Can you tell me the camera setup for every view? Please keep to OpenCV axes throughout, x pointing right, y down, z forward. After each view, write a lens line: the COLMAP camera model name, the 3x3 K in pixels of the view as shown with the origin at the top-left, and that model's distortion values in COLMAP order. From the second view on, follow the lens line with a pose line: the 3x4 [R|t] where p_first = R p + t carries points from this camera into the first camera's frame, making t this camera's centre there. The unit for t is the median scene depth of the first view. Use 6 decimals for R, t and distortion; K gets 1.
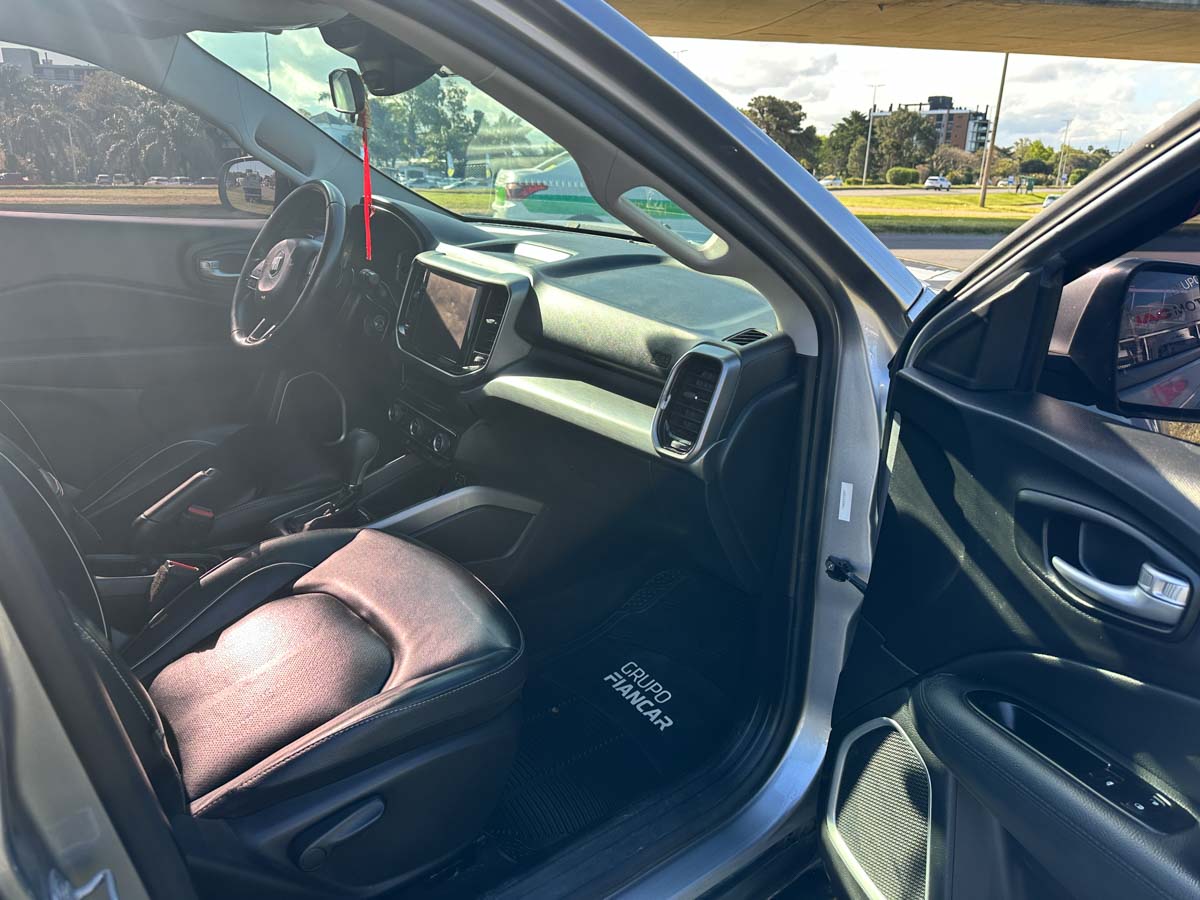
lens RADIAL K [[869.1, 0, 602.1], [0, 869.1, 437.7], [0, 0, 1]] dist [-0.002669, -0.004669]
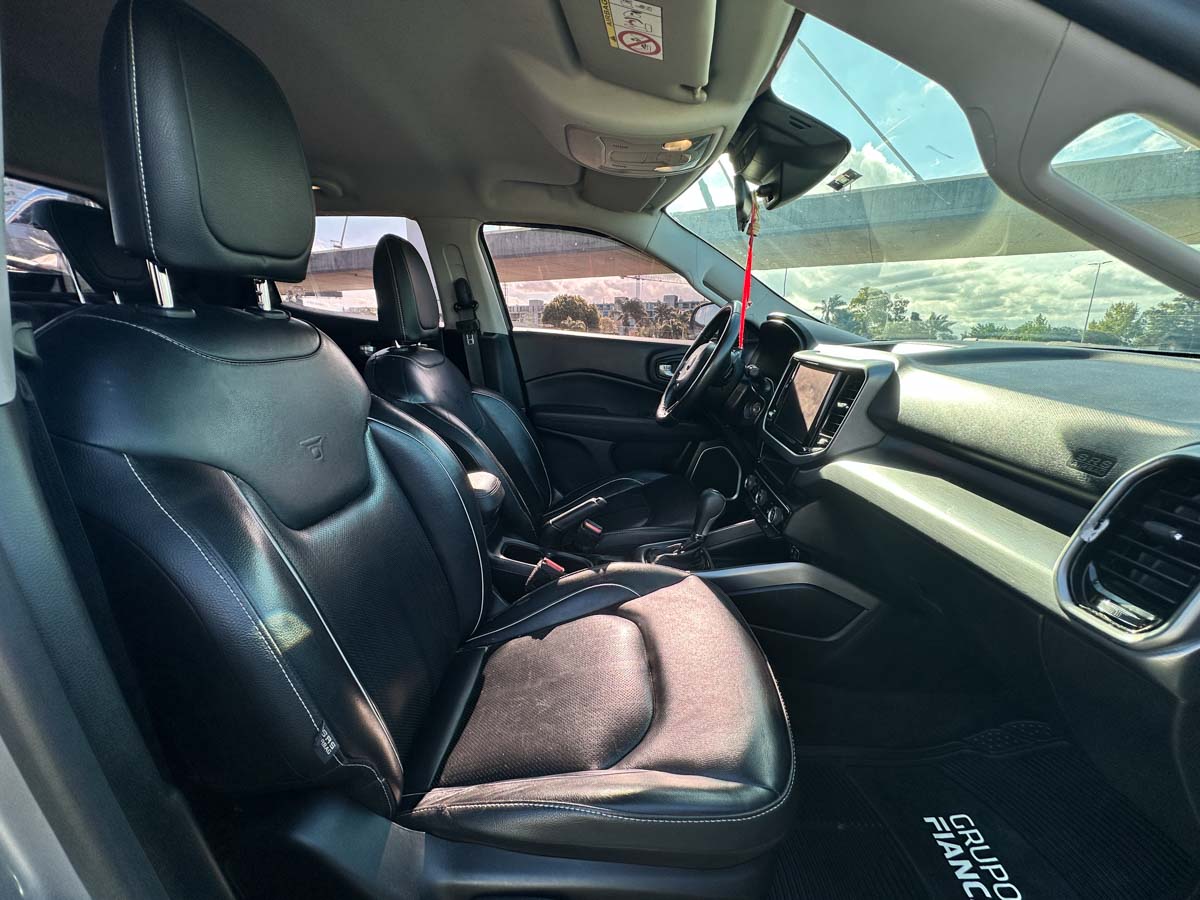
lens RADIAL K [[470.1, 0, 600.0], [0, 470.1, 450.0], [0, 0, 1]] dist [-0.003398, -0.000349]
pose [[0.758090, 0.126794, -0.639705, 0.010797], [-0.186793, 0.982036, -0.026714, -0.018767], [0.624826, 0.139744, 0.768156, 0.427150]]
